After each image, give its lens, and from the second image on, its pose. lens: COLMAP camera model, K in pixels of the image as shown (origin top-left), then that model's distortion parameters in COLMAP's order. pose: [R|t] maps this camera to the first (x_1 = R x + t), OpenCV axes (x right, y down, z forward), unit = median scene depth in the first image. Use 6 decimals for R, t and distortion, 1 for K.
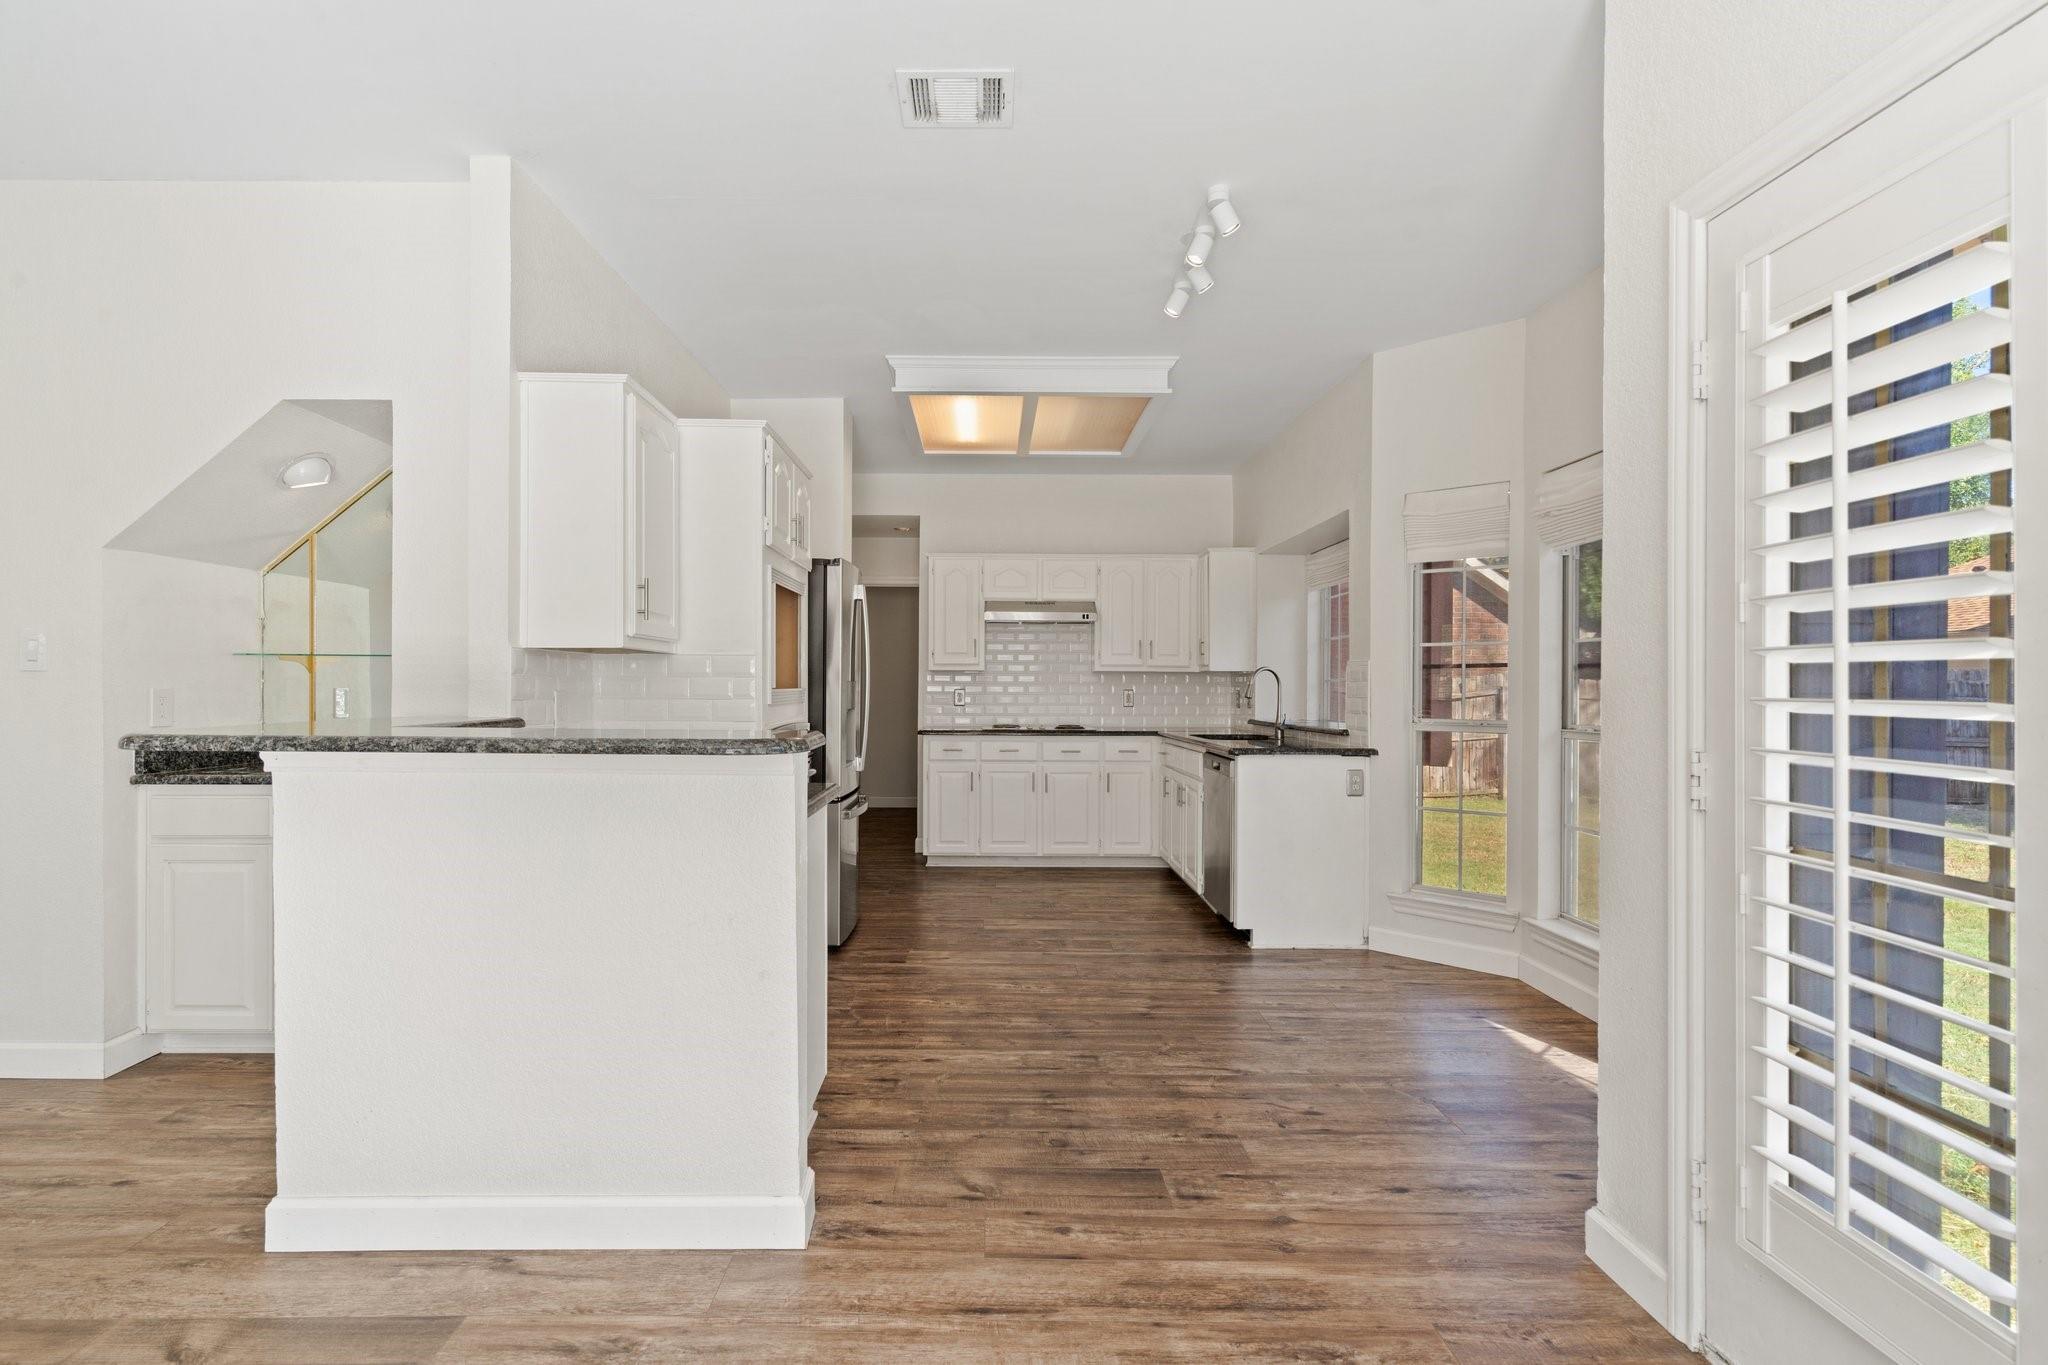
lens RADIAL K [[990.4, 0, 1007.9], [0, 990.4, 689.7], [0, 0, 1]] dist [0.003682, 0.000367]
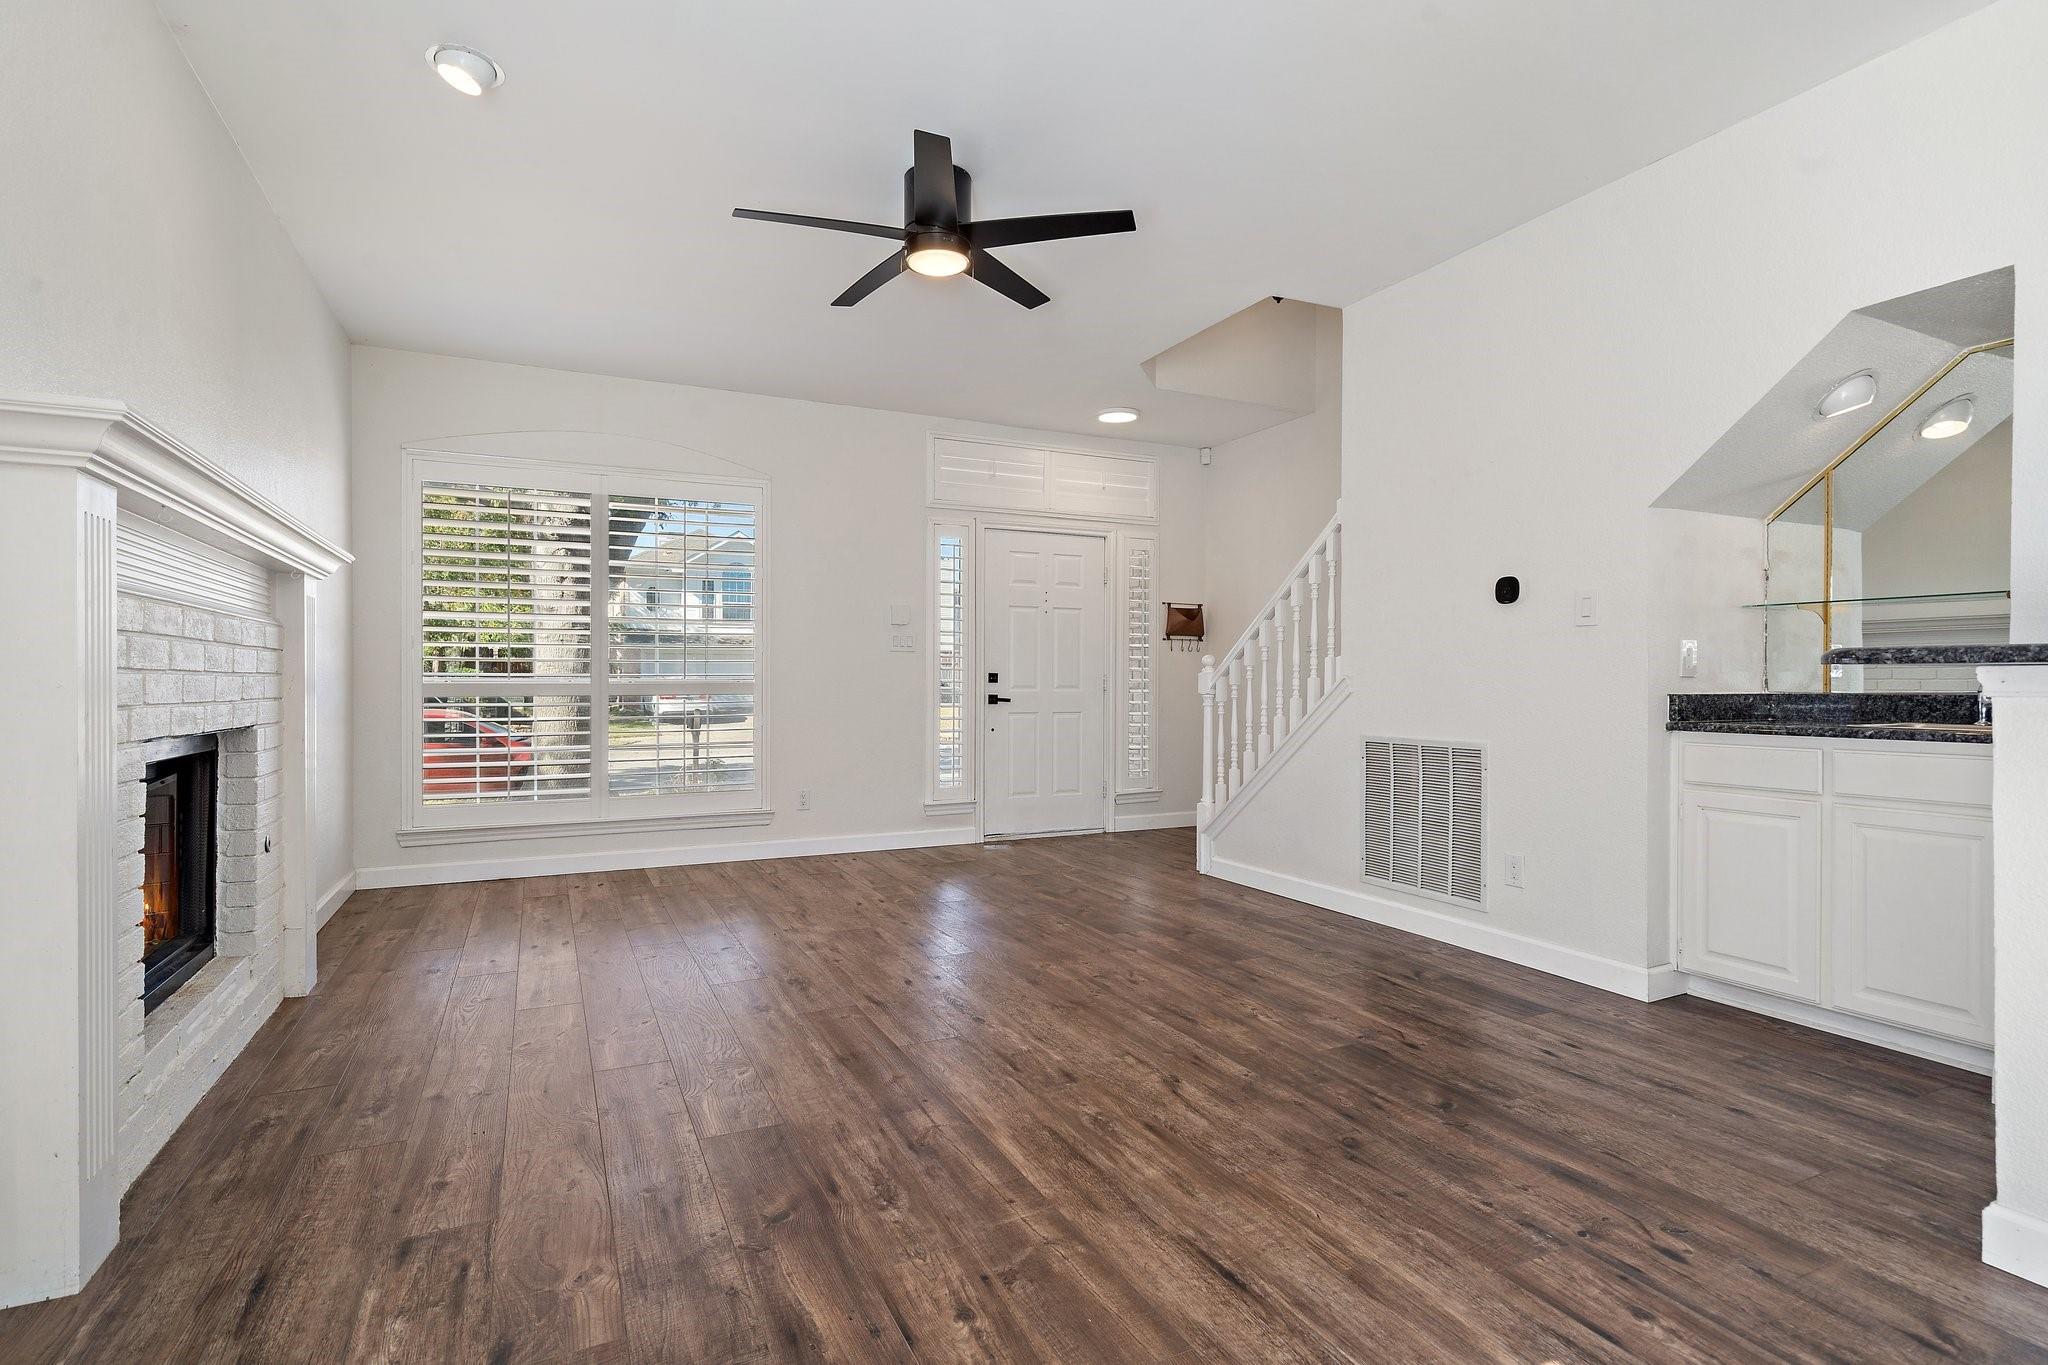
lens RADIAL K [[990.4, 0, 1006.5], [0, 990.4, 686.0], [0, 0, 1]] dist [0.003682, 0.000367]
pose [[0.420773, -0.004094, -0.907157, -0.221484], [0.000943, 0.999991, -0.004076, 0.051592], [0.907165, 0.000860, 0.420773, -0.081286]]
